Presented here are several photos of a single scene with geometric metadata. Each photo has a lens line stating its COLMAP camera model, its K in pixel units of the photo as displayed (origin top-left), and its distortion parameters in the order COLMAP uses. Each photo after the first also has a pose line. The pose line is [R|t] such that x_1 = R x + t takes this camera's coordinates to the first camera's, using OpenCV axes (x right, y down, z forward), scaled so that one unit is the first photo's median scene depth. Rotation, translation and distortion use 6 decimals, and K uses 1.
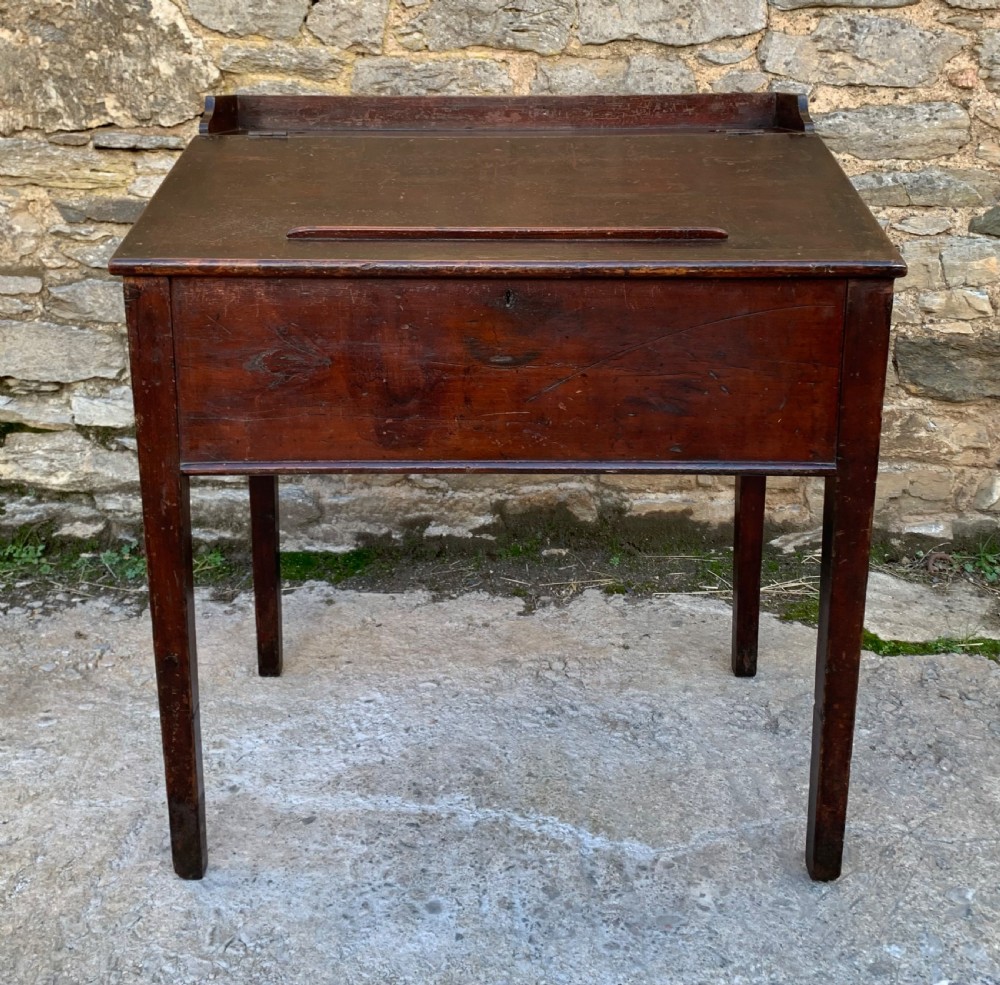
lens RADIAL K [[1115.9, 0, 483.0], [0, 1115.9, 376.9], [0, 0, 1]] dist [0.012799, 0.000000]
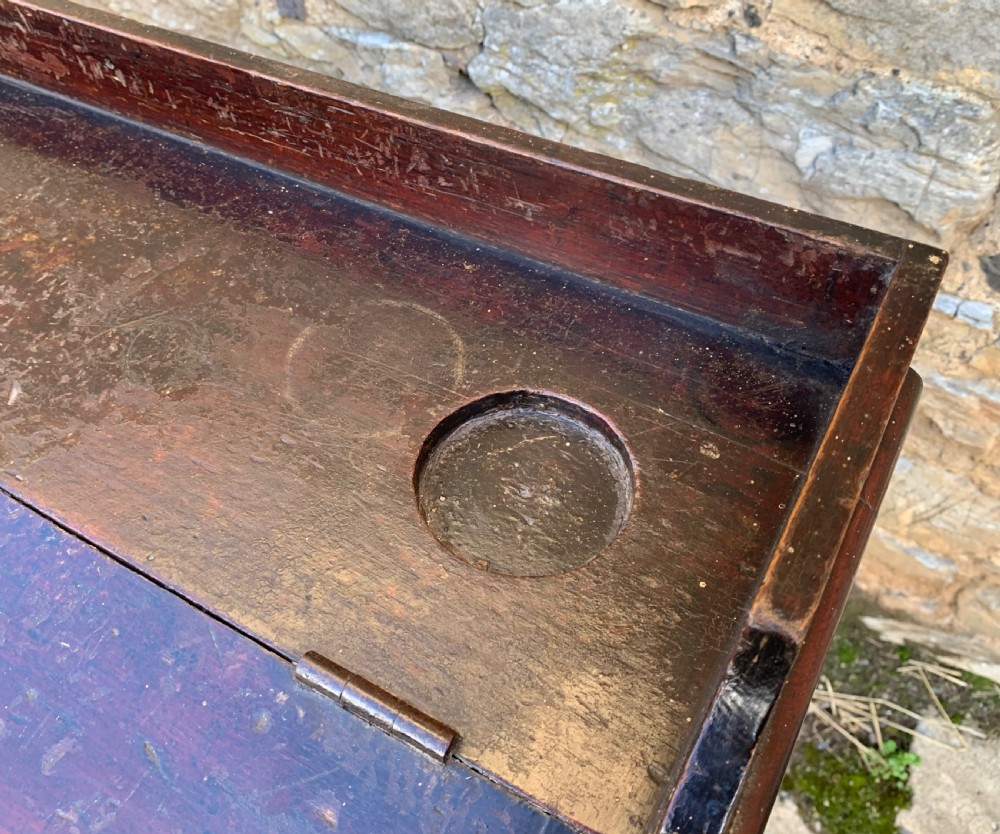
lens RADIAL K [[894.4, 0, 429.8], [0, 894.4, 406.4], [0, 0, 1]] dist [0.008066, -0.005061]
pose [[0.862964, 0.359045, -0.355498, 0.218179], [-0.062391, 0.773926, 0.630195, -0.283108], [0.501398, -0.521655, 0.690272, 0.711992]]
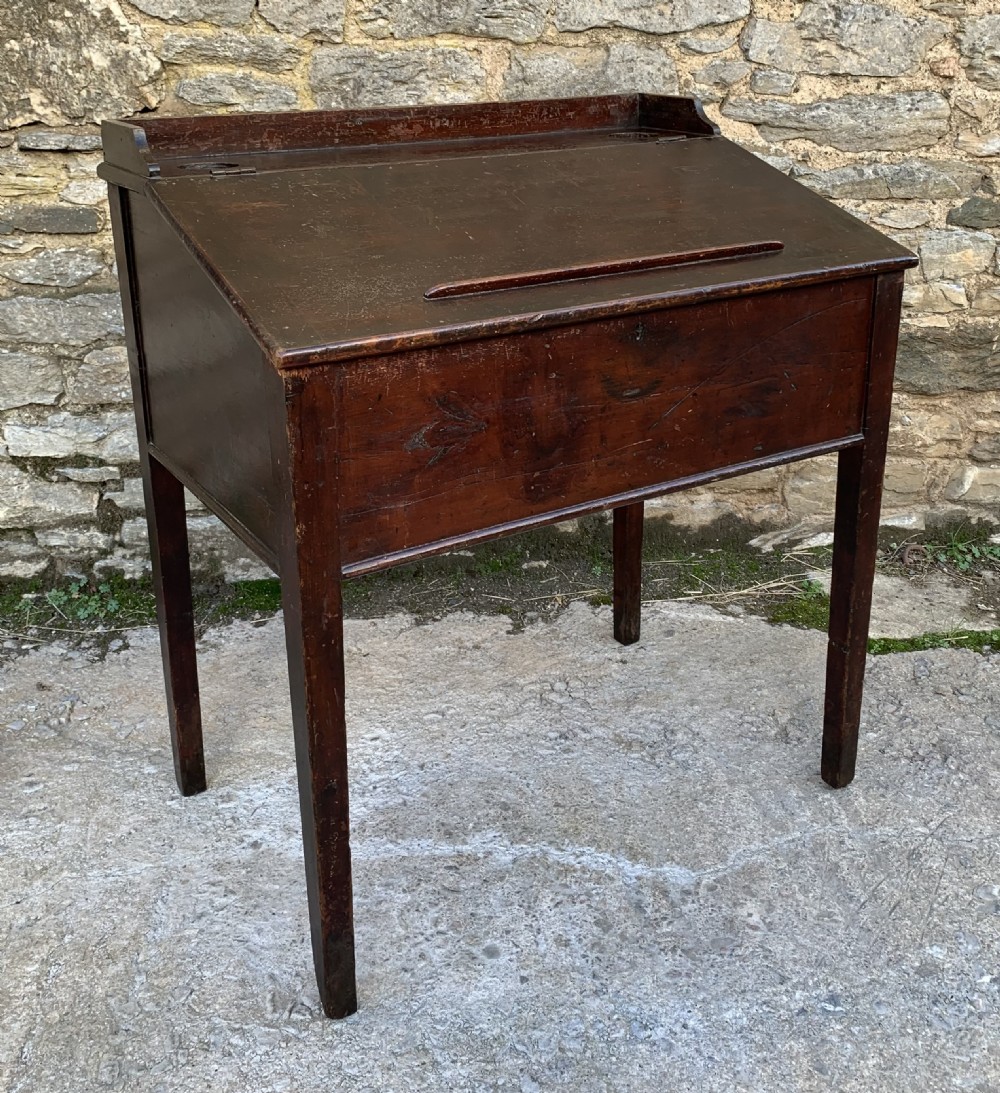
lens RADIAL K [[1199.2, 0, 499.7], [0, 1199.2, 437.5], [0, 0, 1]] dist [0.014237, 0.000000]
pose [[0.991603, -0.042474, 0.122141, -0.103807], [0.031814, 0.995618, 0.087940, -0.053144], [-0.125341, -0.083316, 0.988609, -0.015180]]
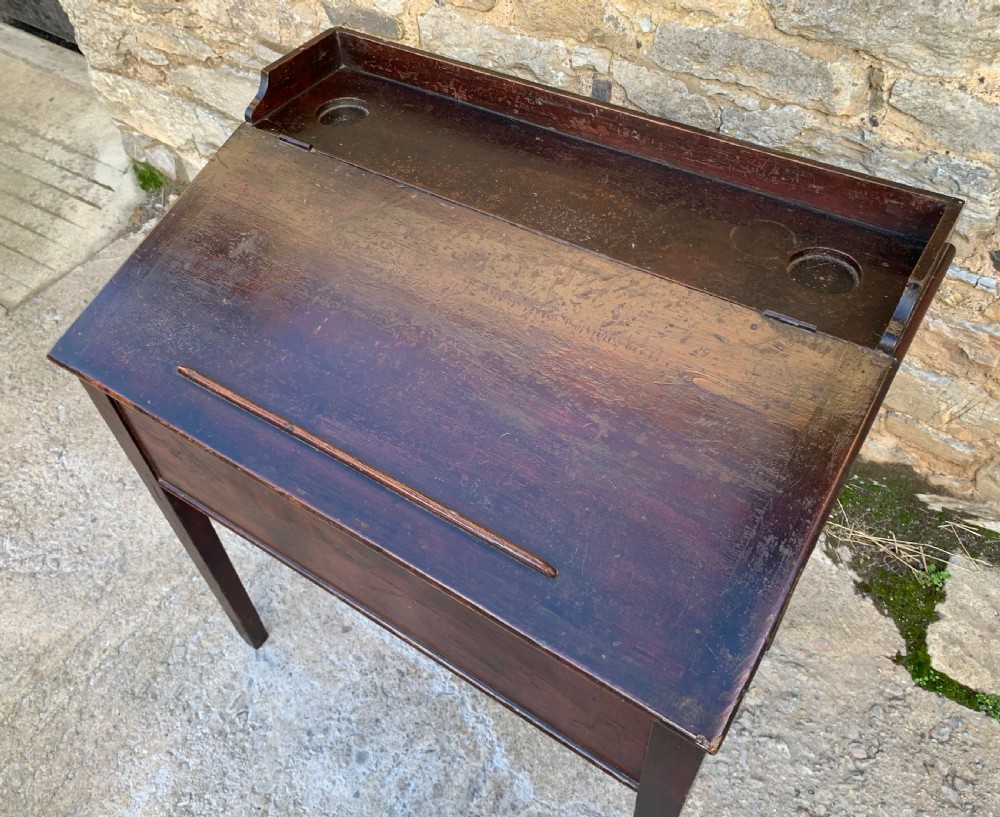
lens RADIAL K [[816.5, 0, 498.5], [0, 816.5, 410.1], [0, 0, 1]] dist [0.006468, 0.001893]
pose [[0.840253, 0.384279, -0.382498, 0.230567], [-0.094637, 0.798579, 0.594403, -0.357552], [0.533872, -0.463251, 0.707375, 0.394695]]
